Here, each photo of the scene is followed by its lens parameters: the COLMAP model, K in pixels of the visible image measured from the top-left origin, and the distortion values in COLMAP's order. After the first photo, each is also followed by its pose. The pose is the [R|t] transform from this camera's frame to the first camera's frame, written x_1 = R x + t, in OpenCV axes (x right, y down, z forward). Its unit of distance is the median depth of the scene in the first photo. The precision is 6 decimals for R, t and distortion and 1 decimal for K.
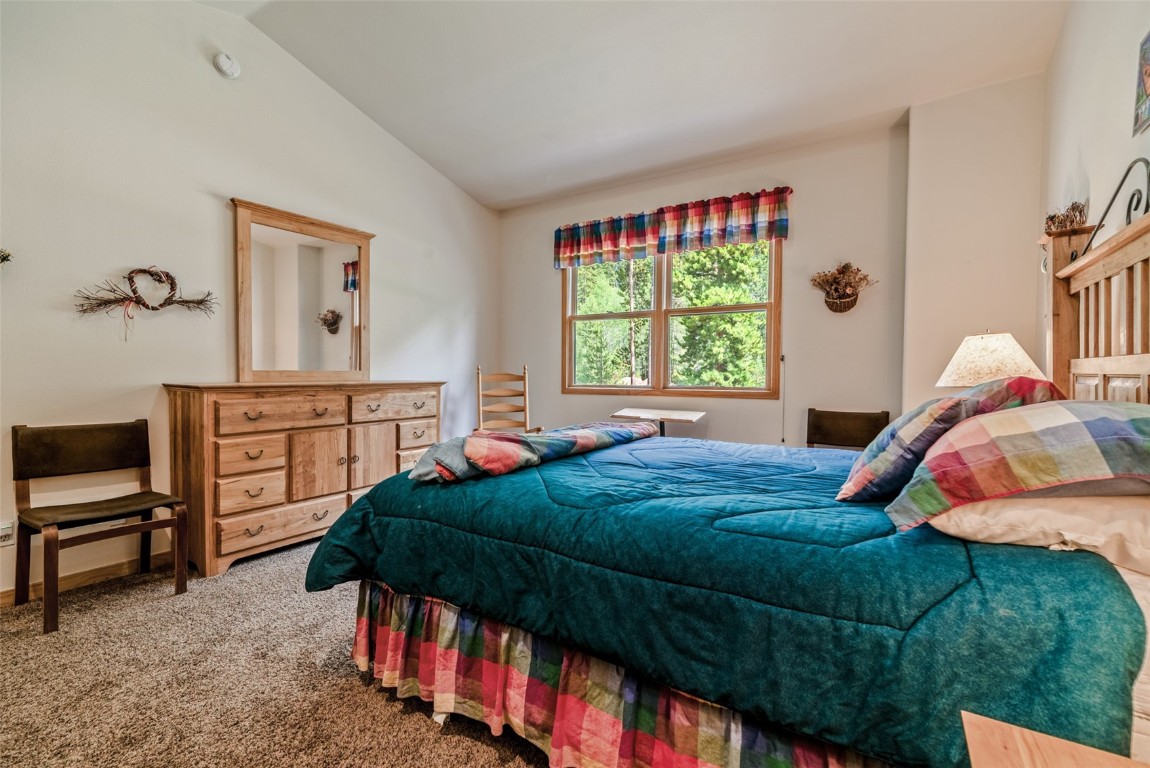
lens RADIAL K [[507.6, 0, 565.1], [0, 507.6, 382.6], [0, 0, 1]] dist [0.007629, 0.001112]
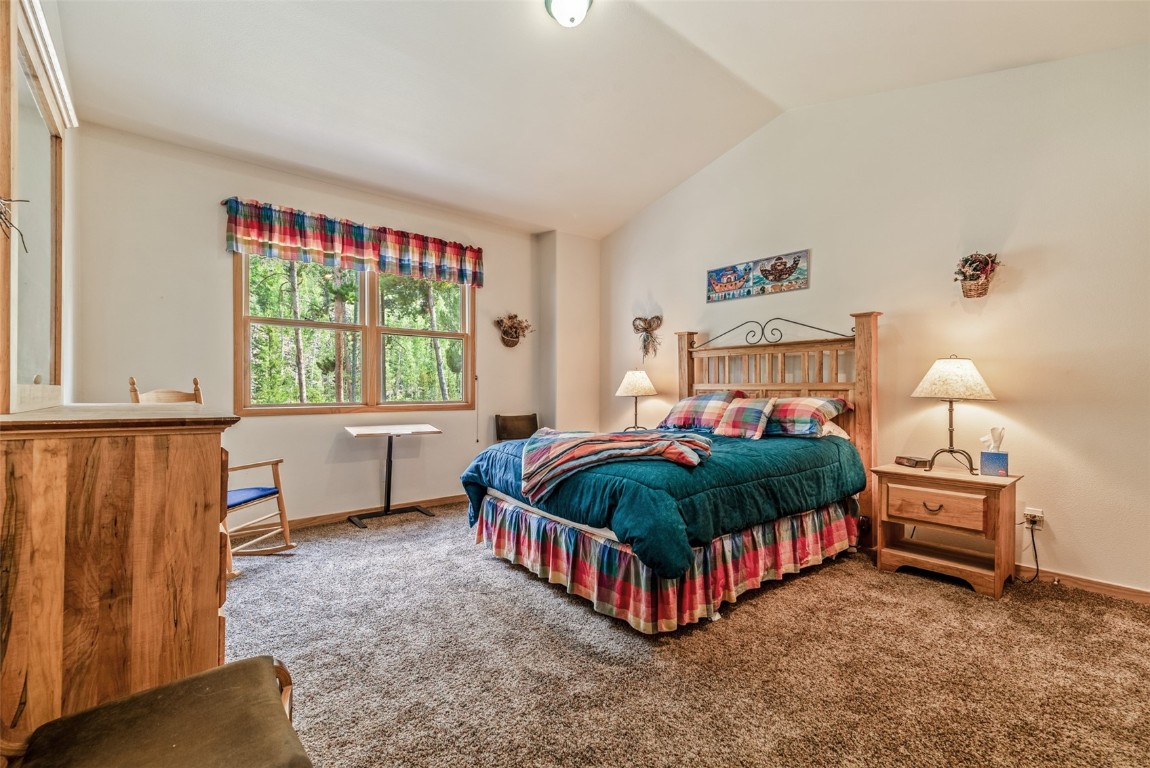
lens RADIAL K [[507.6, 0, 568.2], [0, 507.6, 384.6], [0, 0, 1]] dist [0.007629, 0.001112]
pose [[0.303362, 0.007485, 0.952846, -0.690704], [0.021774, 0.999654, -0.014785, -0.005459], [-0.952627, 0.025233, 0.303094, 0.358948]]
